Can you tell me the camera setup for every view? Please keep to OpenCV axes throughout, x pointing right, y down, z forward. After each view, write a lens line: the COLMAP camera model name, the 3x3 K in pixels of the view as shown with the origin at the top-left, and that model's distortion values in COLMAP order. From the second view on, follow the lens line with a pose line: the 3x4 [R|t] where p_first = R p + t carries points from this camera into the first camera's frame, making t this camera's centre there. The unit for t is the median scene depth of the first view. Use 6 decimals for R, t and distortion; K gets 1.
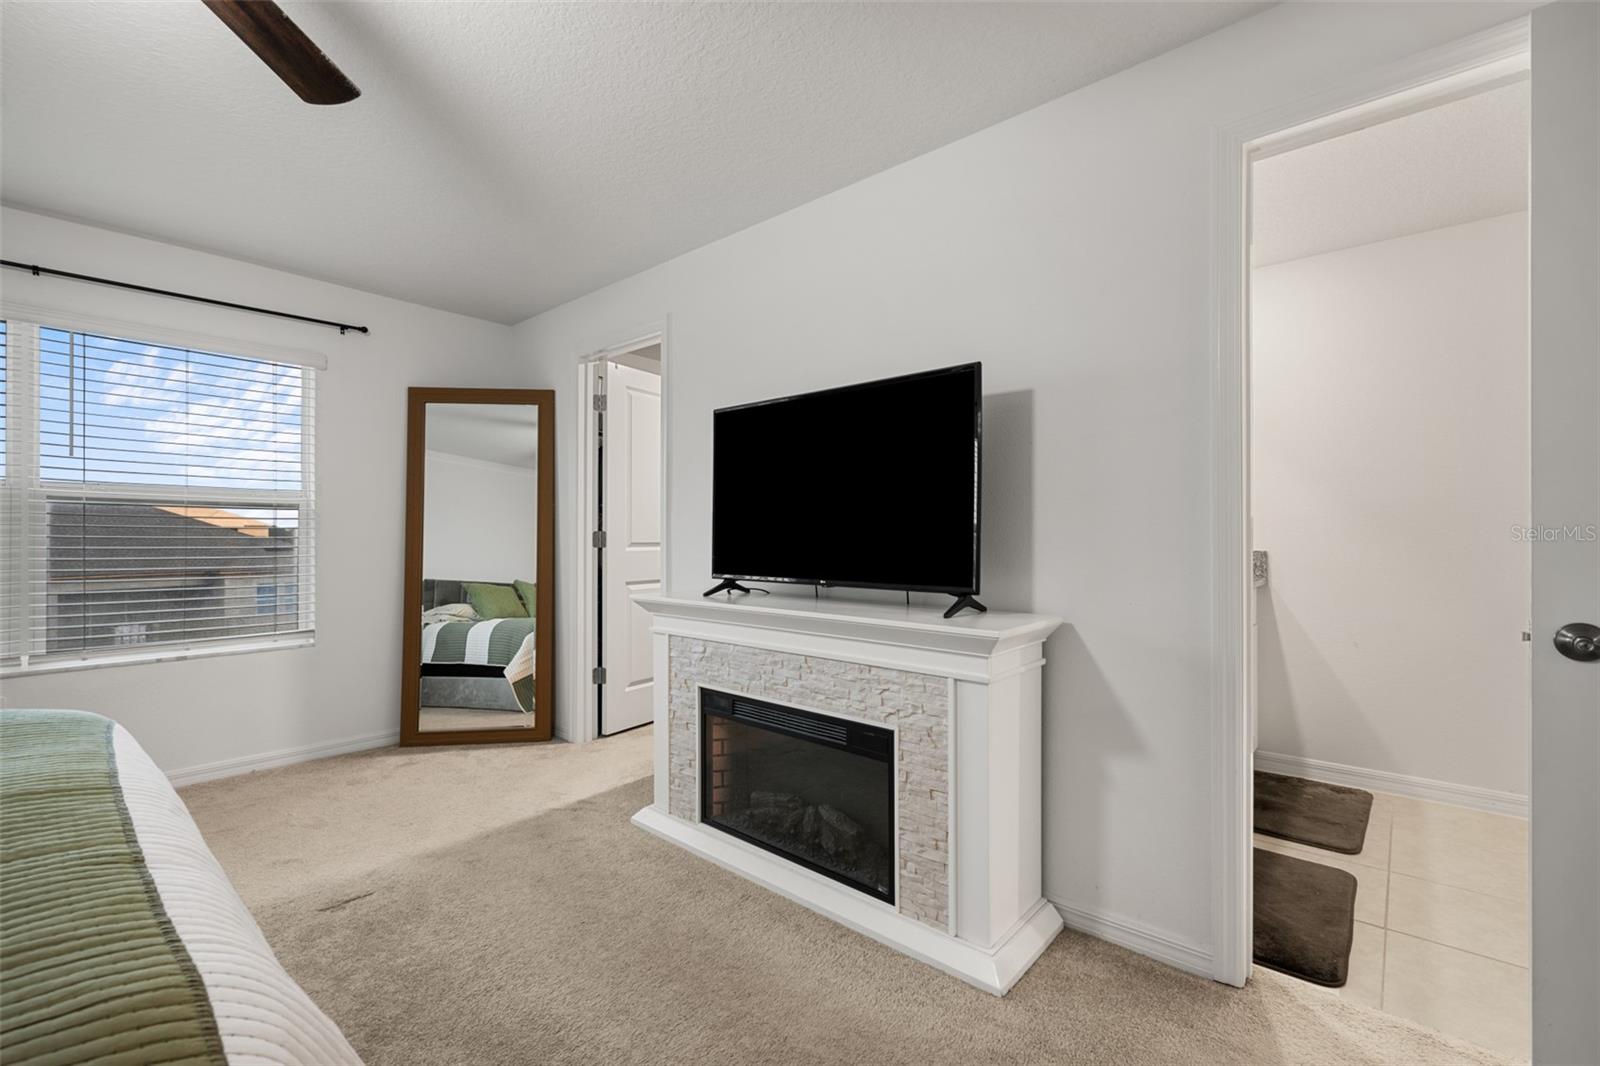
lens RADIAL K [[694.1, 0, 803.9], [0, 694.1, 529.8], [0, 0, 1]] dist [-0.000866, -0.000171]
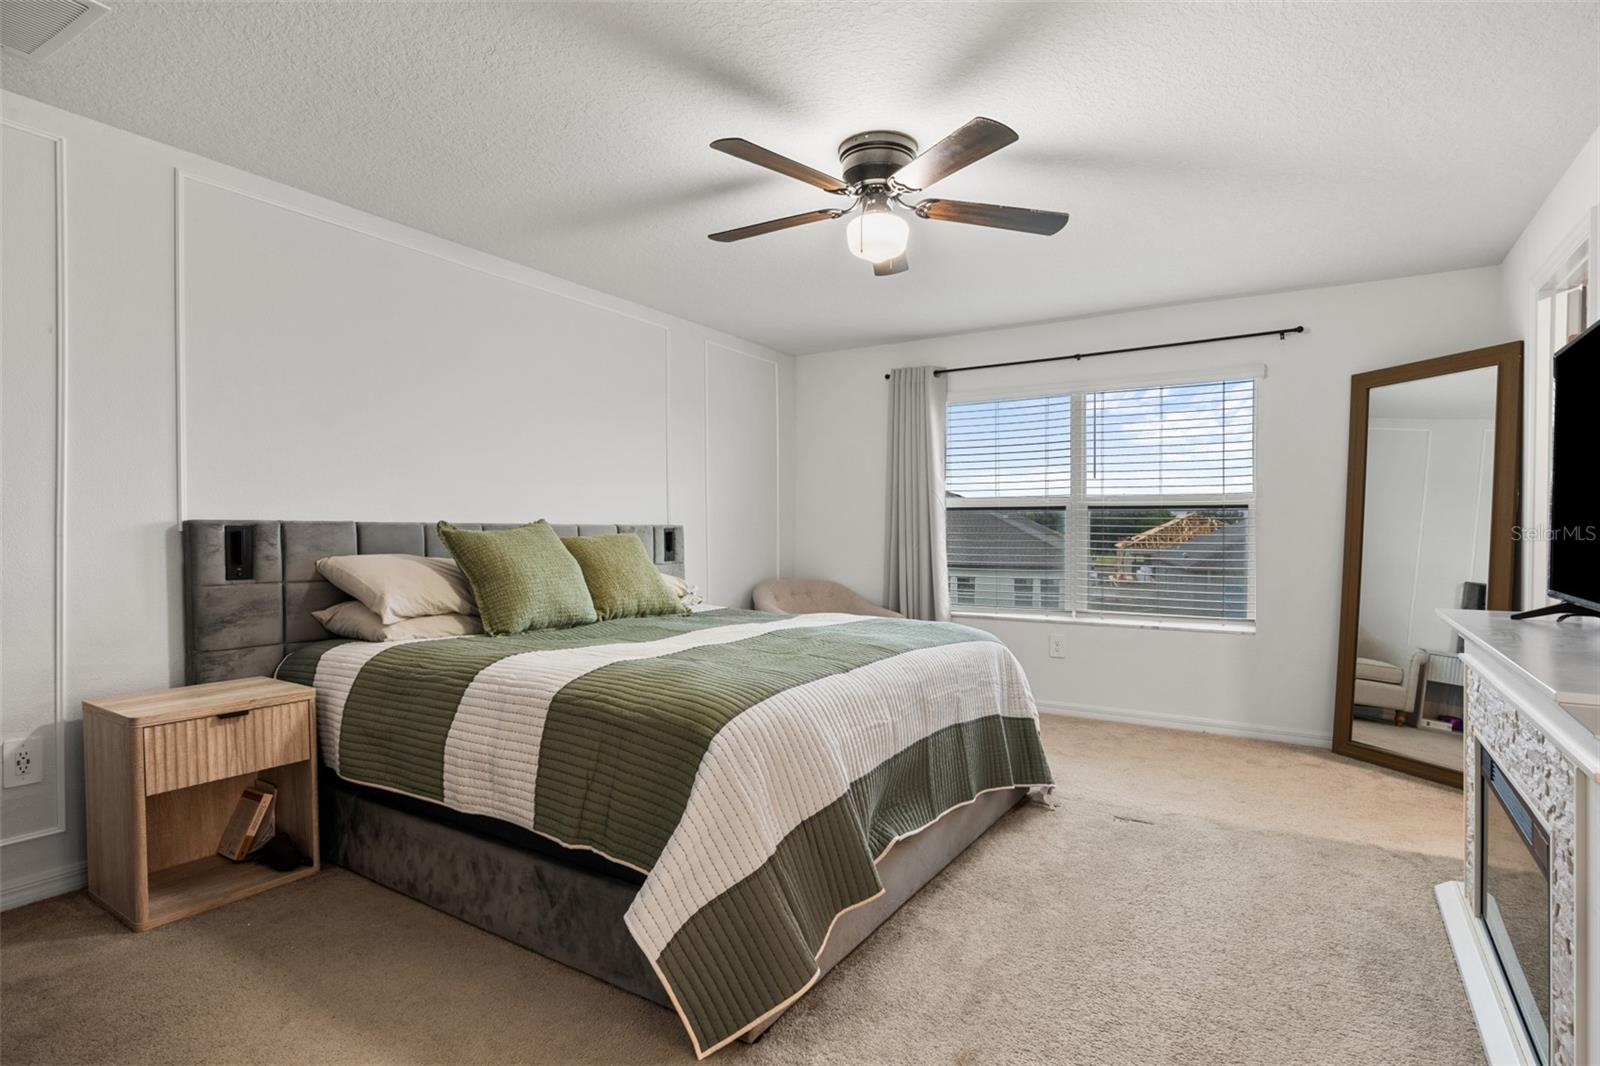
lens RADIAL K [[801.6, 0, 803.0], [0, 801.6, 540.1], [0, 0, 1]] dist [-0.000559, -0.000413]
pose [[0.157170, 0.011148, -0.987509, 0.530254], [0.005765, 0.999909, 0.012205, -0.000518], [0.987555, -0.007611, 0.157092, 0.131381]]
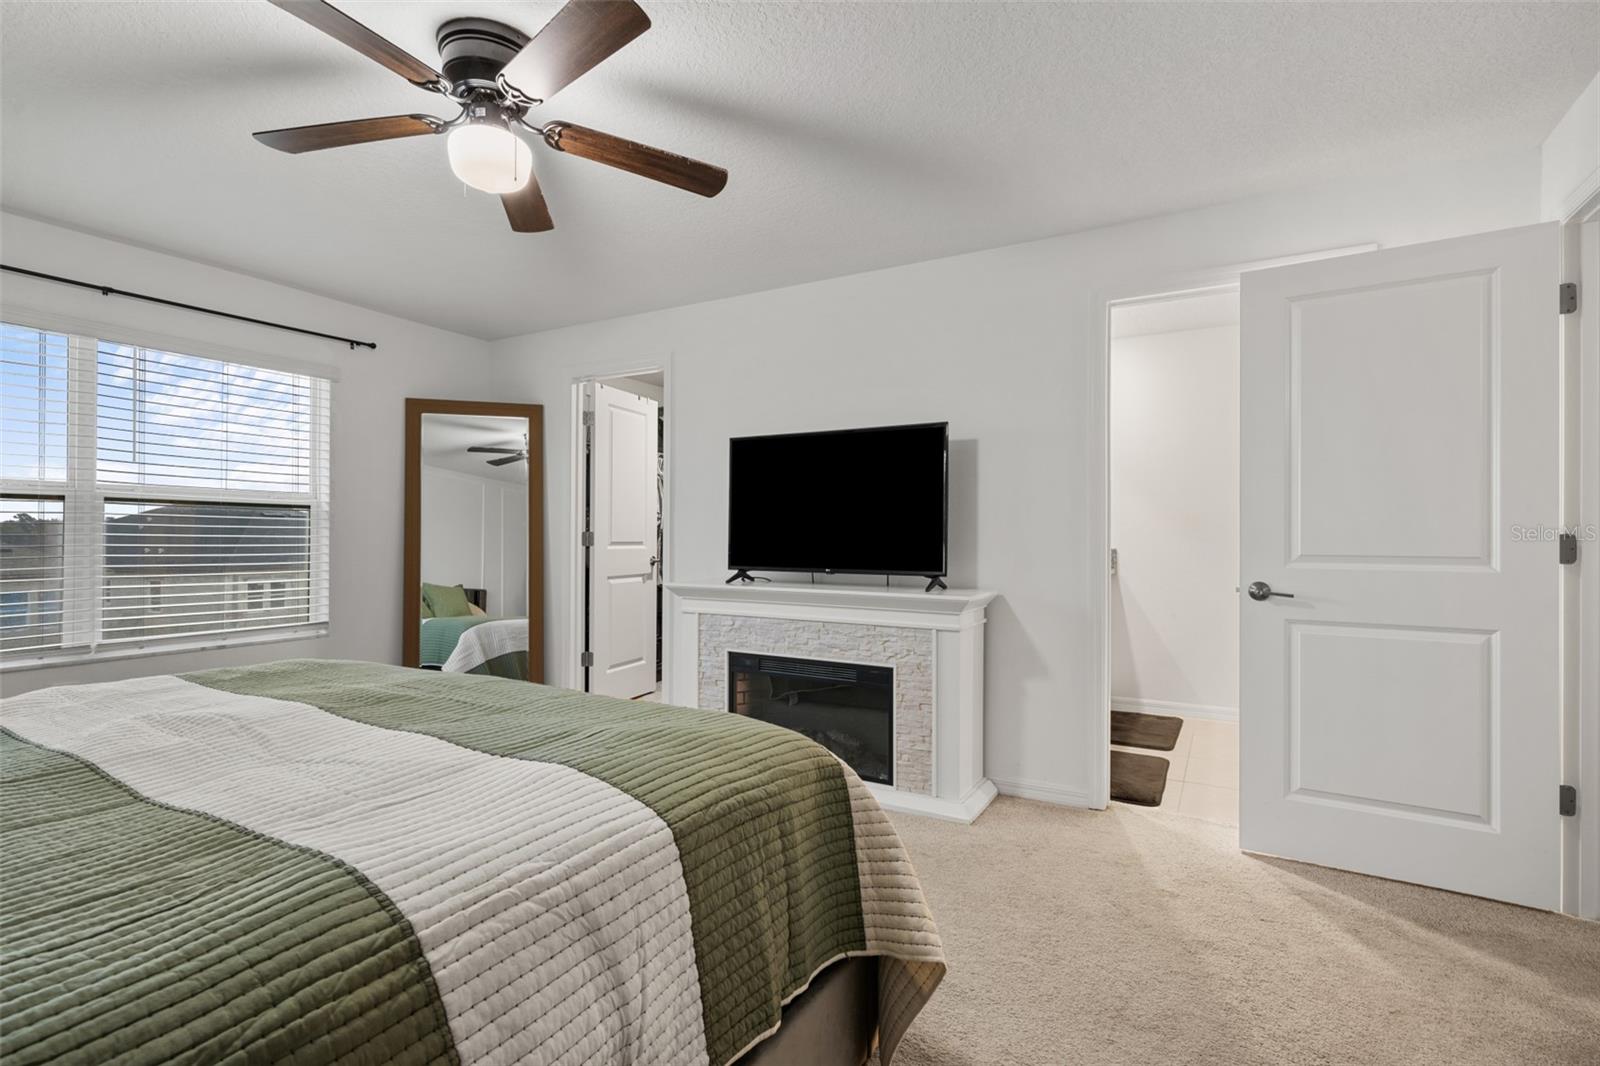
lens RADIAL K [[759.6, 0, 802.8], [0, 759.6, 525.3], [0, 0, 1]] dist [0.000917, 0.000114]
pose [[0.979783, 0.006310, 0.199965, -0.272904], [-0.005344, 0.999971, -0.005374, -0.005002], [-0.199994, 0.004197, 0.979788, -0.393985]]
